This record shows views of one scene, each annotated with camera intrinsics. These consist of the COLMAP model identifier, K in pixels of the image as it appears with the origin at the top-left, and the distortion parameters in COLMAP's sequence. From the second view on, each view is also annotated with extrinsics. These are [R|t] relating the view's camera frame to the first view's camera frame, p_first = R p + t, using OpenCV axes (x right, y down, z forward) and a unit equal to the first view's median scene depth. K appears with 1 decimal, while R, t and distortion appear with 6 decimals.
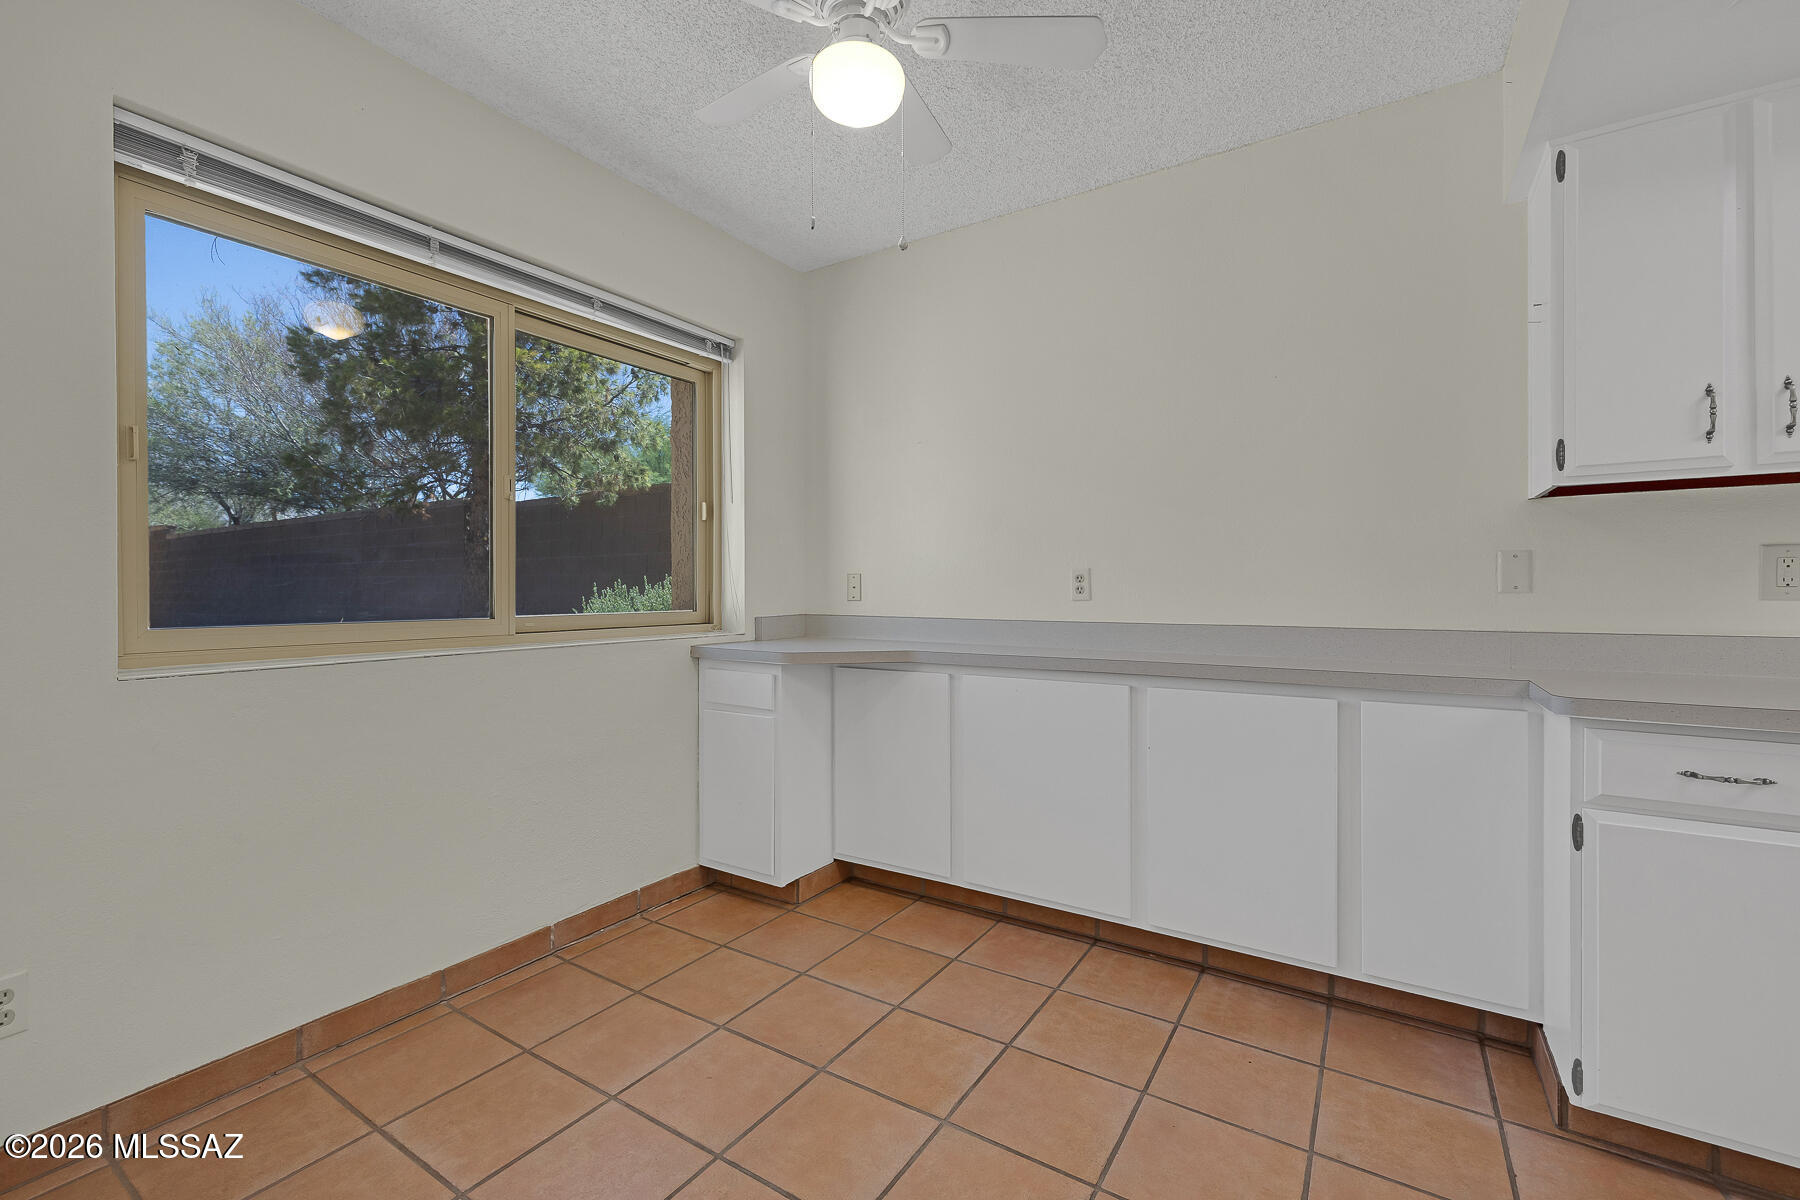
lens RADIAL K [[768.9, 0, 894.8], [0, 768.9, 595.2], [0, 0, 1]] dist [0.000565, -0.000106]
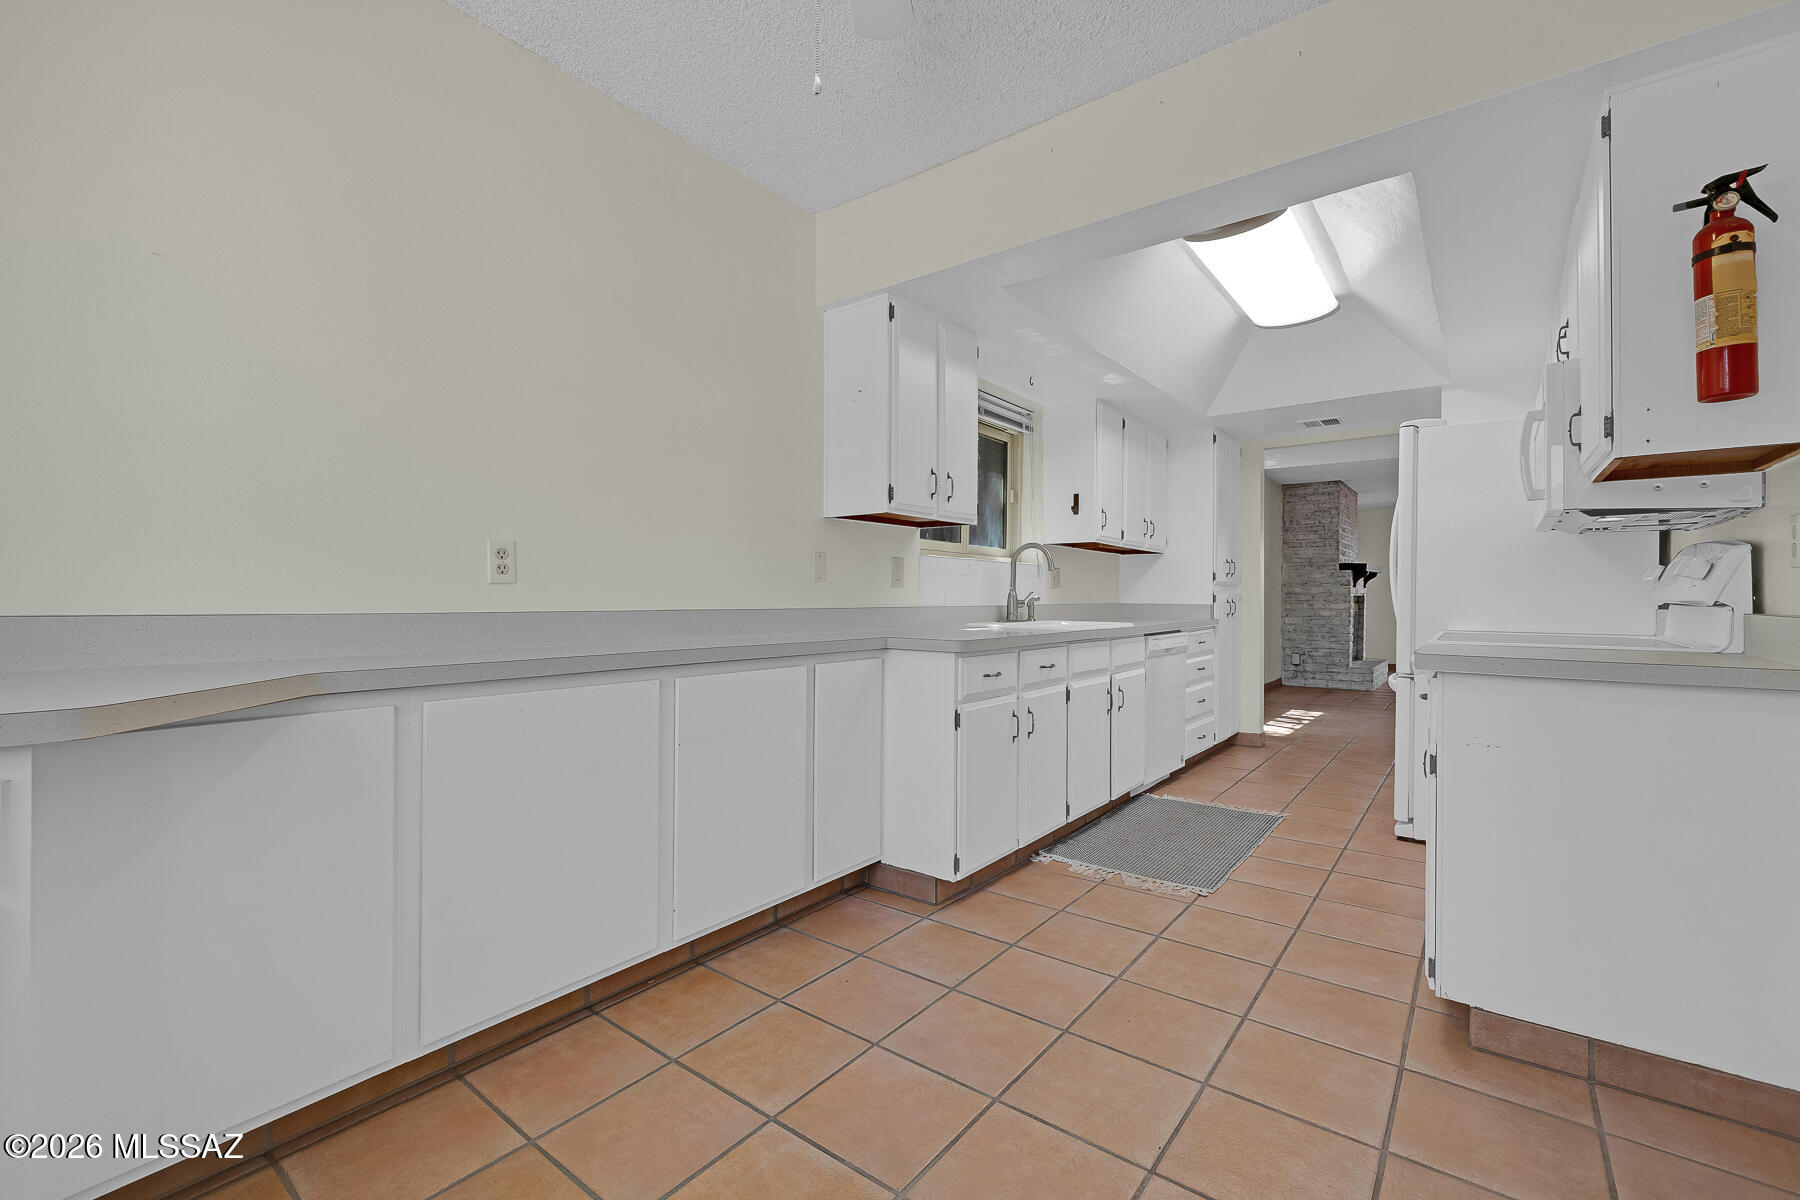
lens RADIAL K [[768.9, 0, 894.8], [0, 768.9, 595.2], [0, 0, 1]] dist [0.000565, -0.000106]
pose [[0.082255, 0.004057, 0.996603, -0.586690], [0.001725, 0.999990, -0.004213, 0.027654], [-0.996610, 0.002066, 0.082247, 0.711775]]
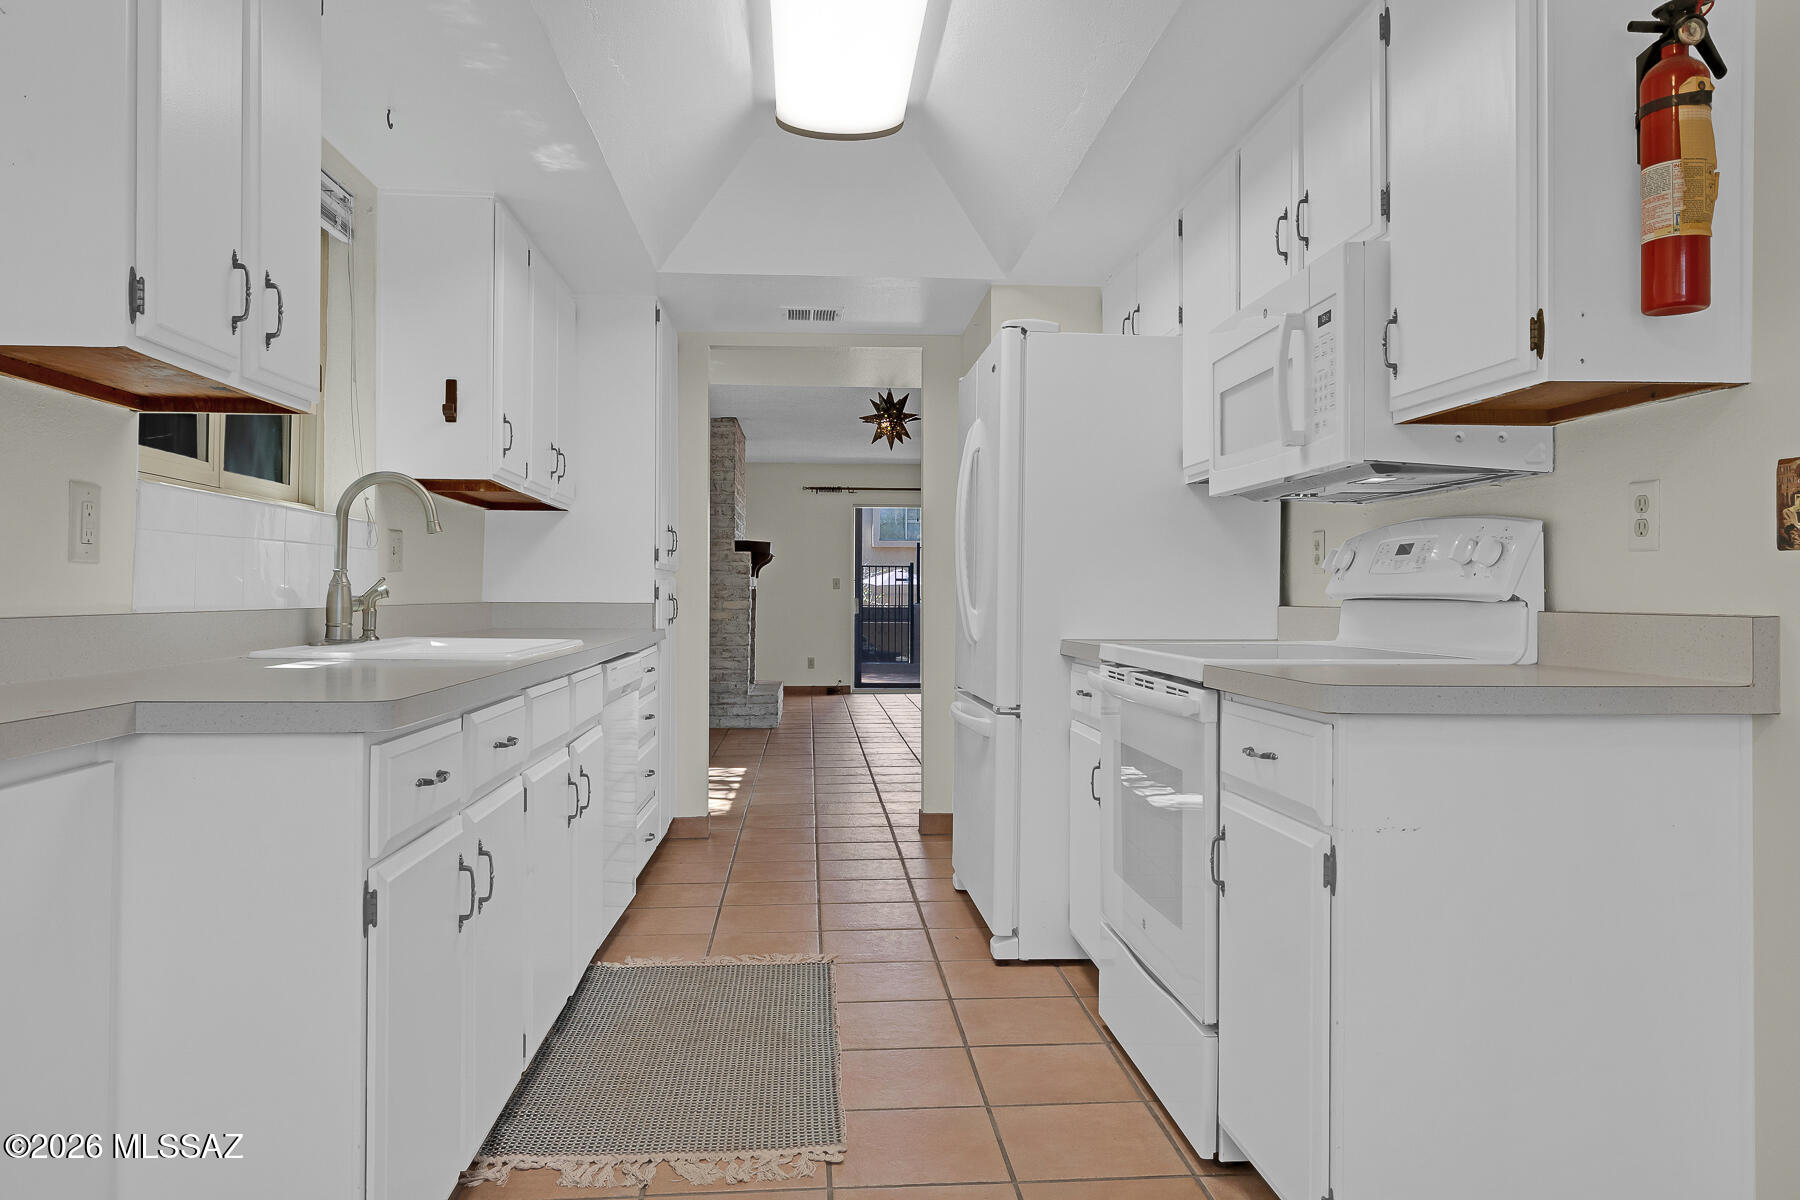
lens RADIAL K [[1240.3, 0, 898.4], [0, 1240.3, 589.5], [0, 0, 1]] dist [0.002887, 0.003258]
pose [[-0.600753, 0.002820, 0.799430, -0.160752], [0.001696, 0.999996, -0.002253, 0.029406], [-0.799433, 0.000002, -0.600755, 0.909212]]
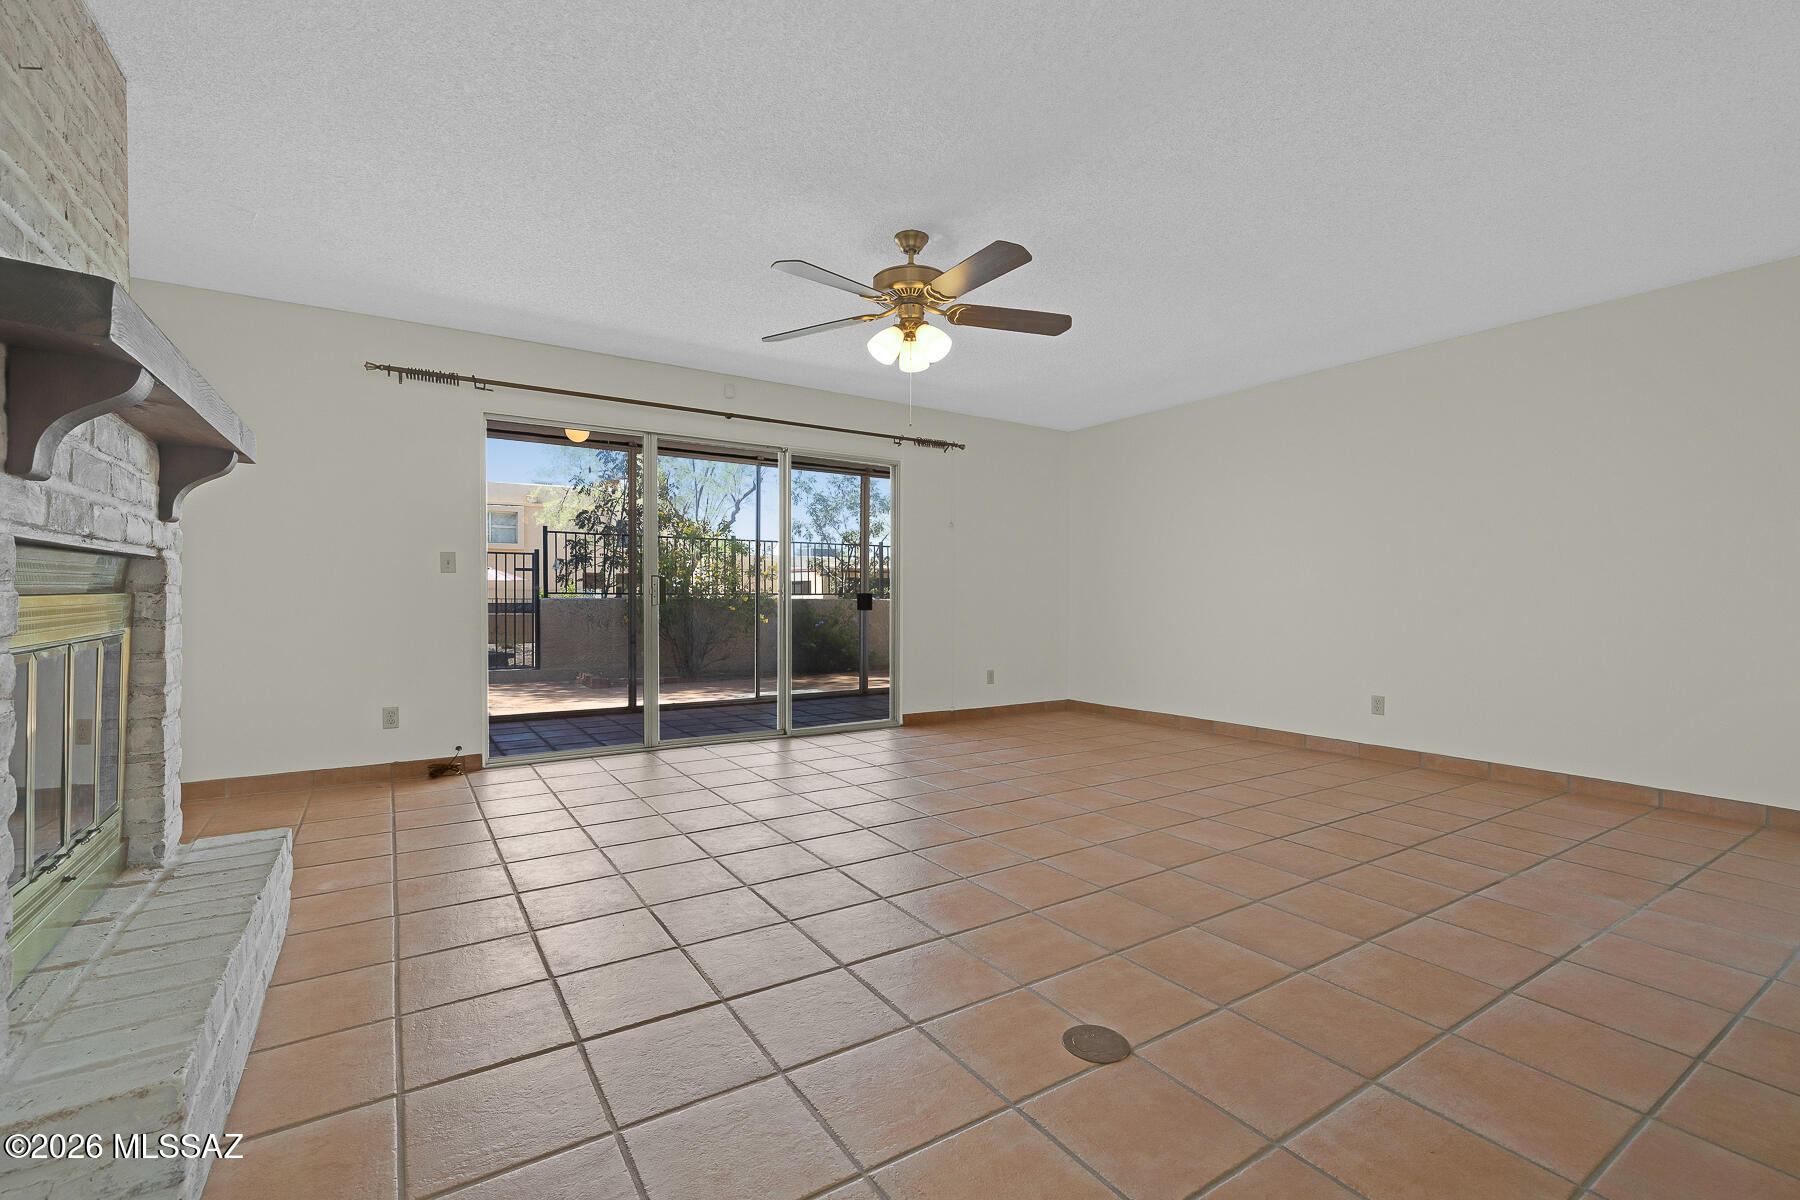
lens RADIAL K [[752.8, 0, 882.4], [0, 752.8, 604.3], [0, 0, 1]] dist [0.000351, 0.000095]
pose [[-0.911542, -0.008193, 0.411126, 3.382002], [0.000131, 0.999796, 0.020214, 0.058435], [-0.411208, 0.018480, -0.911354, -1.396469]]
